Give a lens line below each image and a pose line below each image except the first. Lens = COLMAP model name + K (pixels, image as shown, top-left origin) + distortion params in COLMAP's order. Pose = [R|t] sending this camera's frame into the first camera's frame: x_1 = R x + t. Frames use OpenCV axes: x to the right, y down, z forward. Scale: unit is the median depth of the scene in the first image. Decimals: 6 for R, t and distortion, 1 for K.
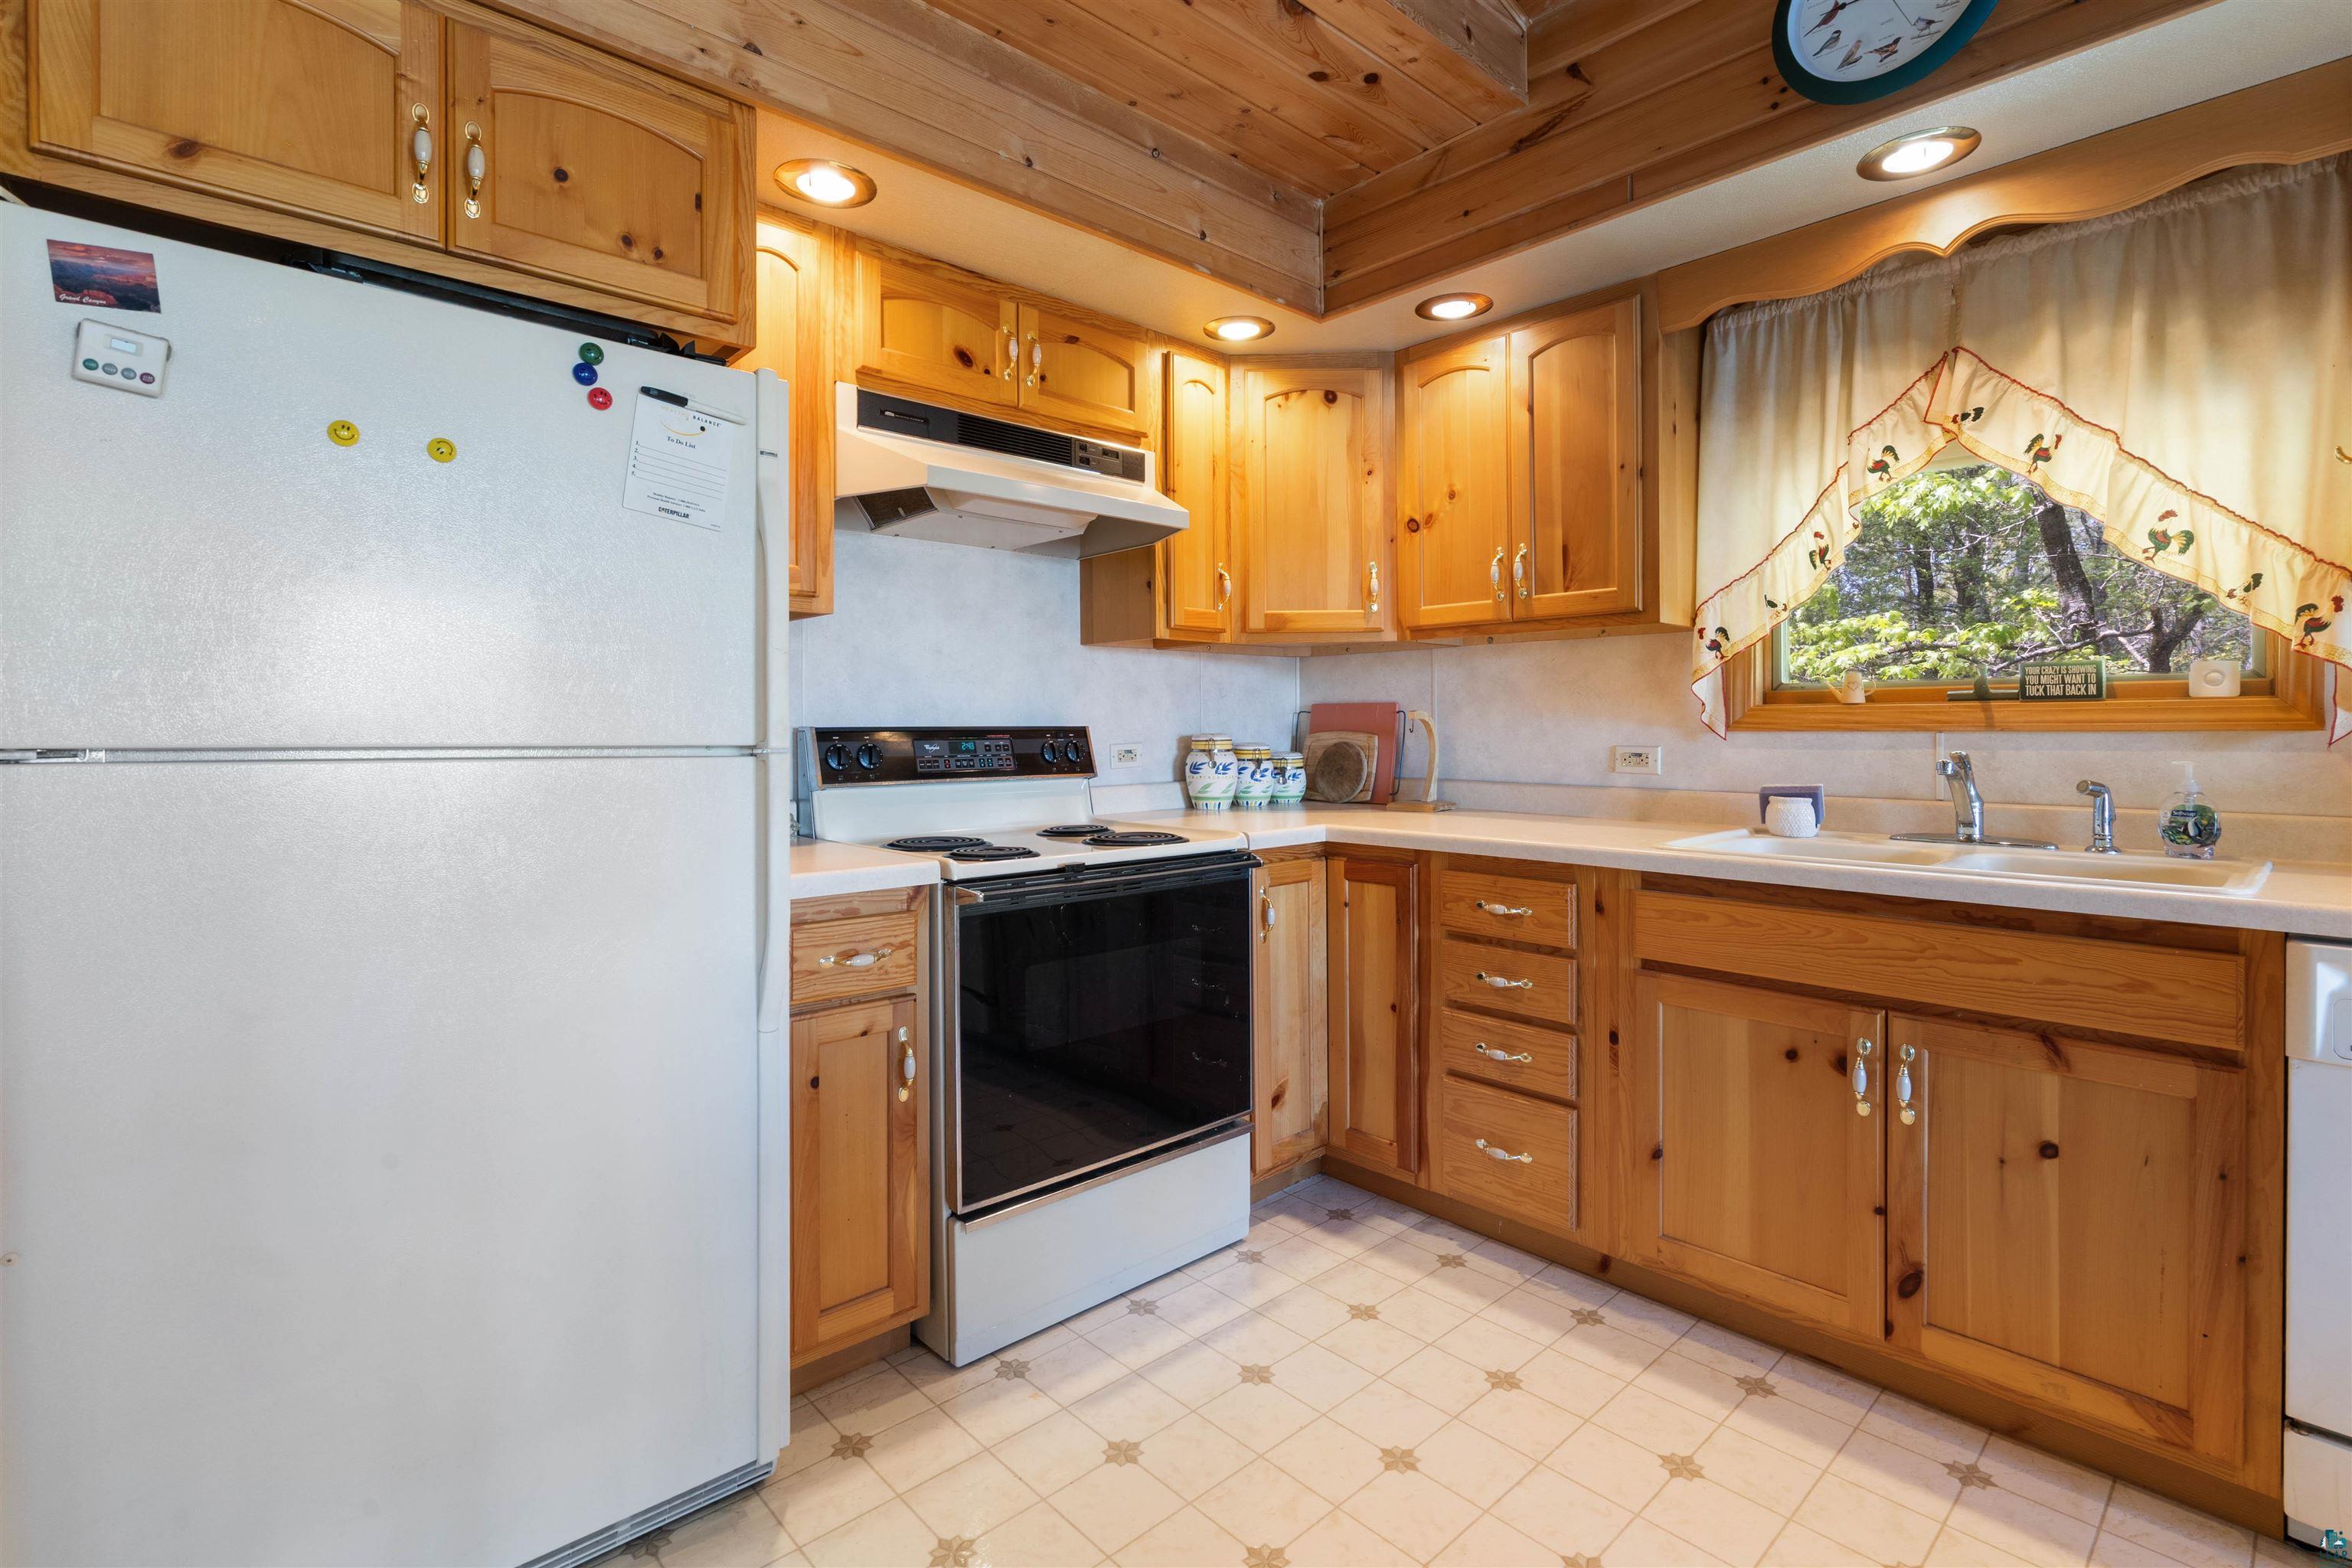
lens RADIAL K [[1065.5, 0, 1181.2], [0, 1065.5, 738.1], [0, 0, 1]] dist [-0.002833, 0.001386]
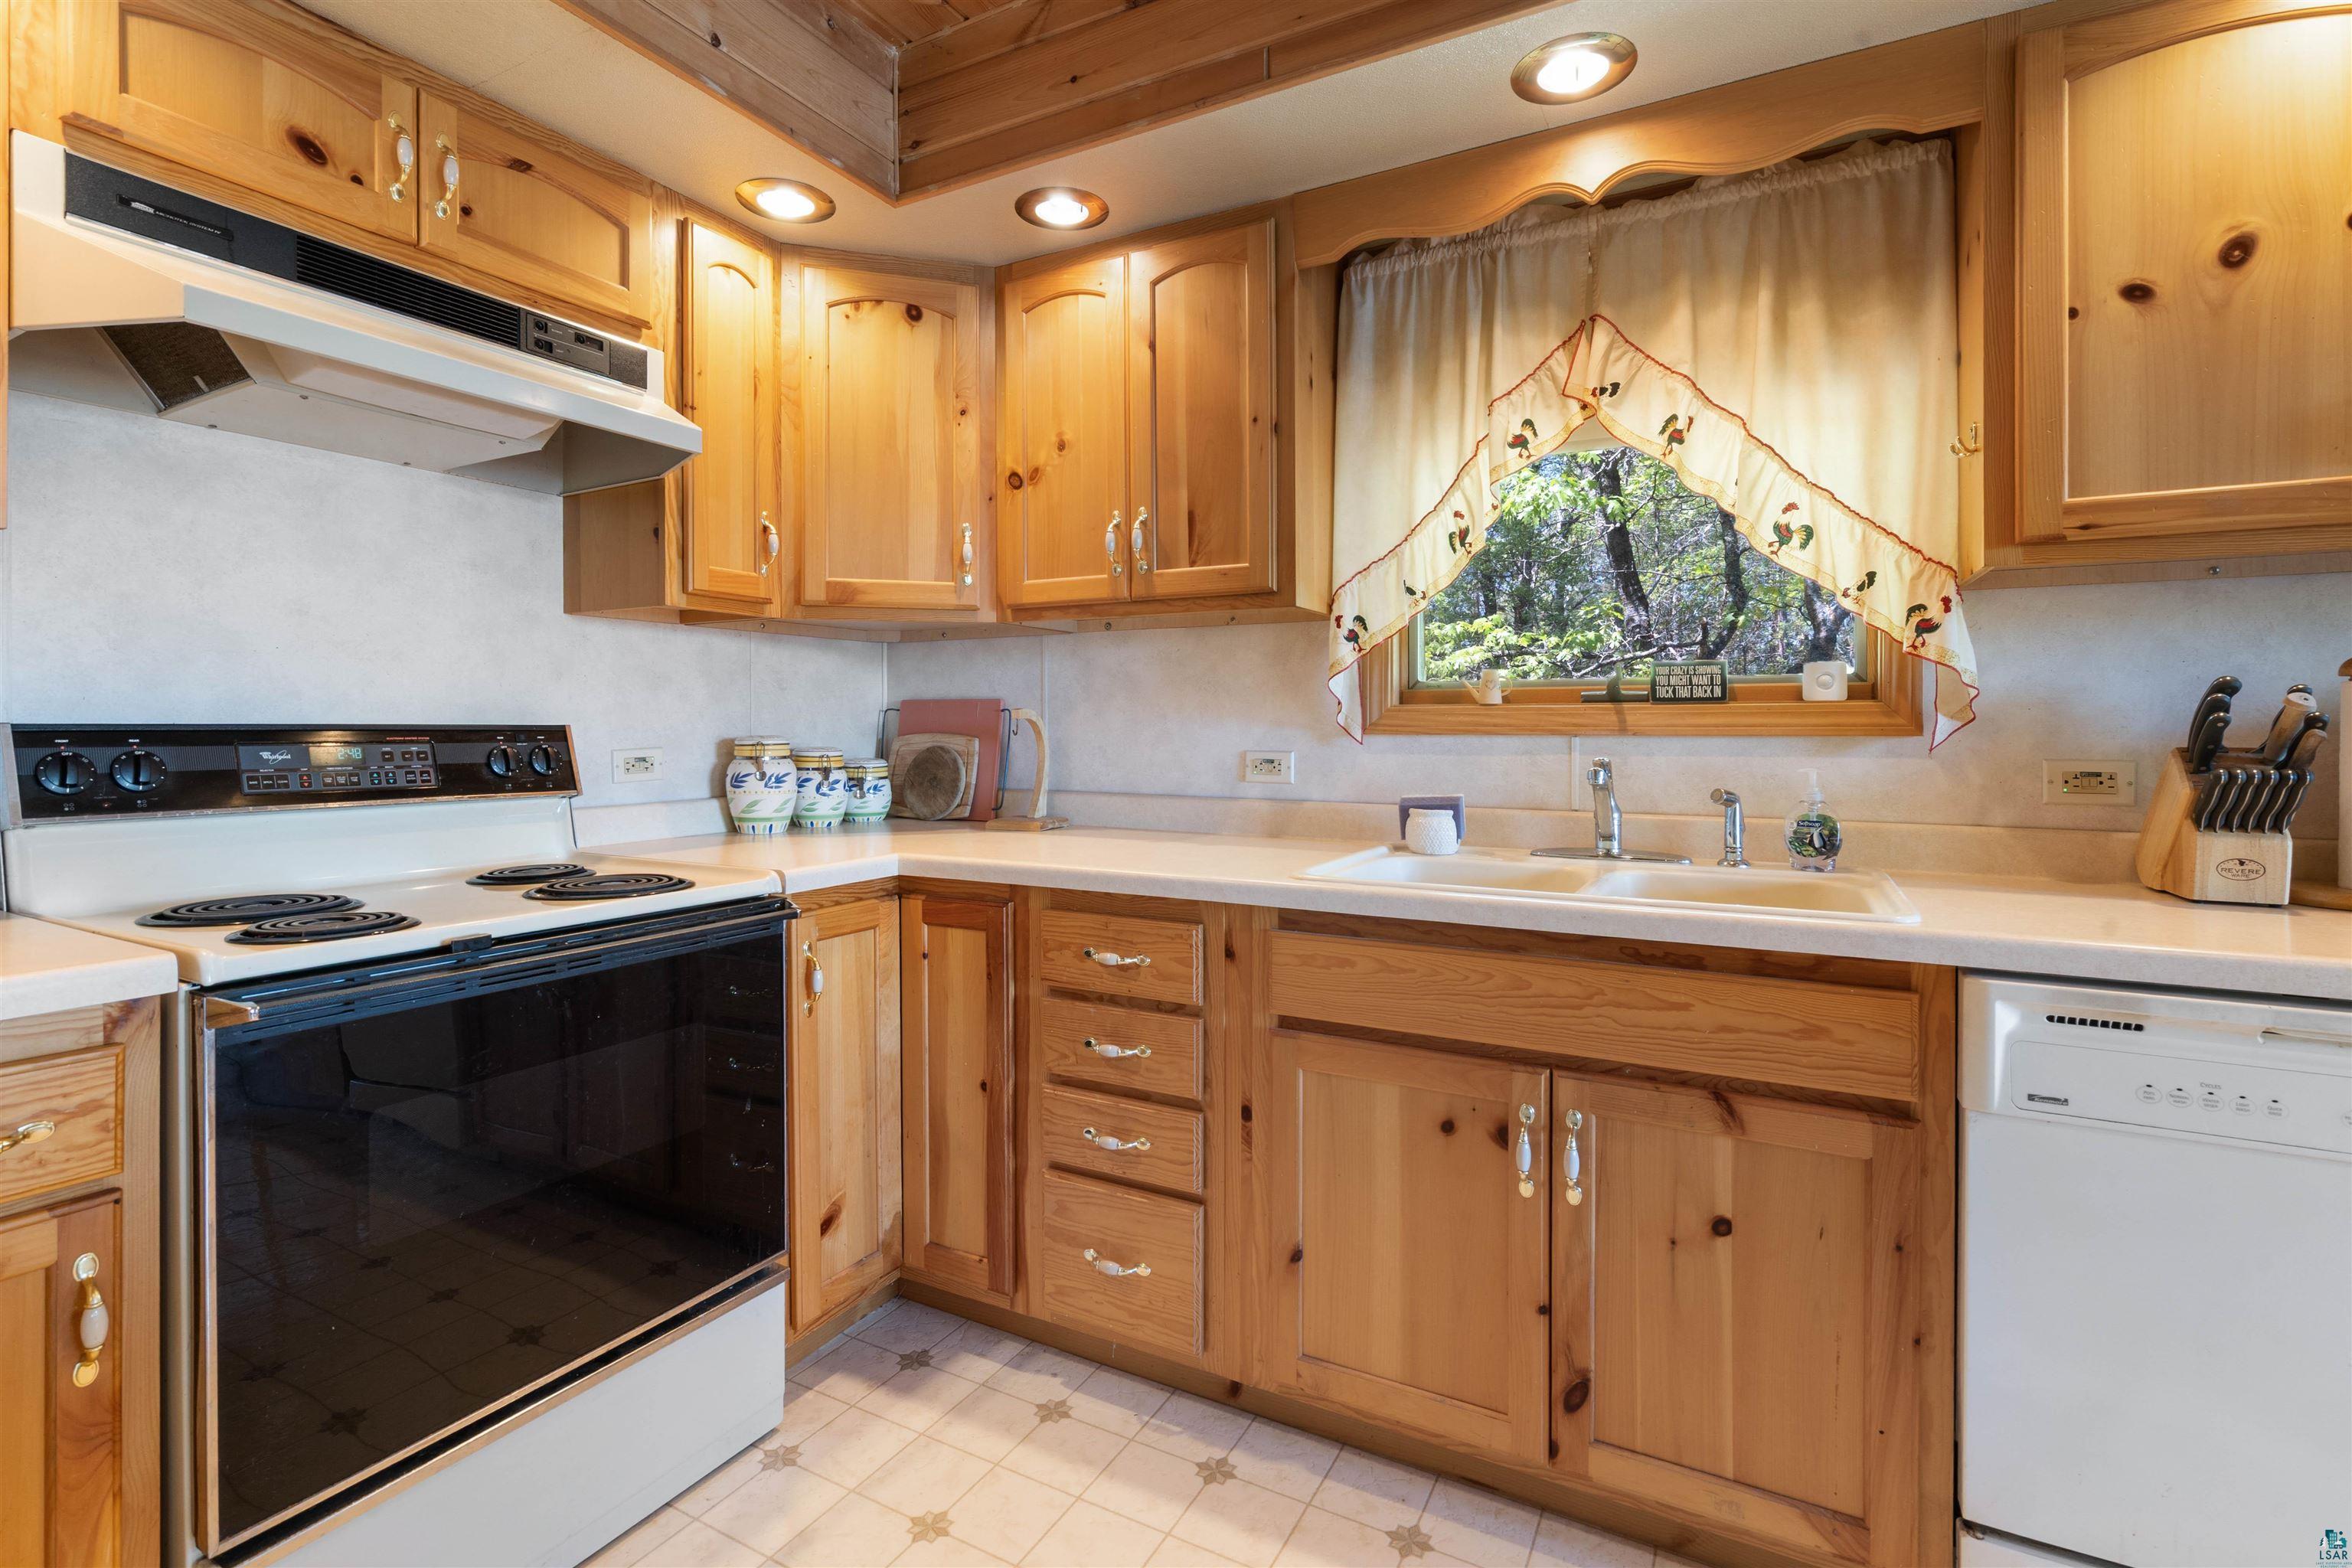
lens RADIAL K [[1065.5, 0, 1189.7], [0, 1065.5, 738.5], [0, 0, 1]] dist [-0.002833, 0.001386]
pose [[0.941639, 0.001720, 0.336620, 0.089944], [-0.001254, 0.999998, -0.001600, -0.001894], [-0.336622, 0.001084, 0.941639, 0.244272]]
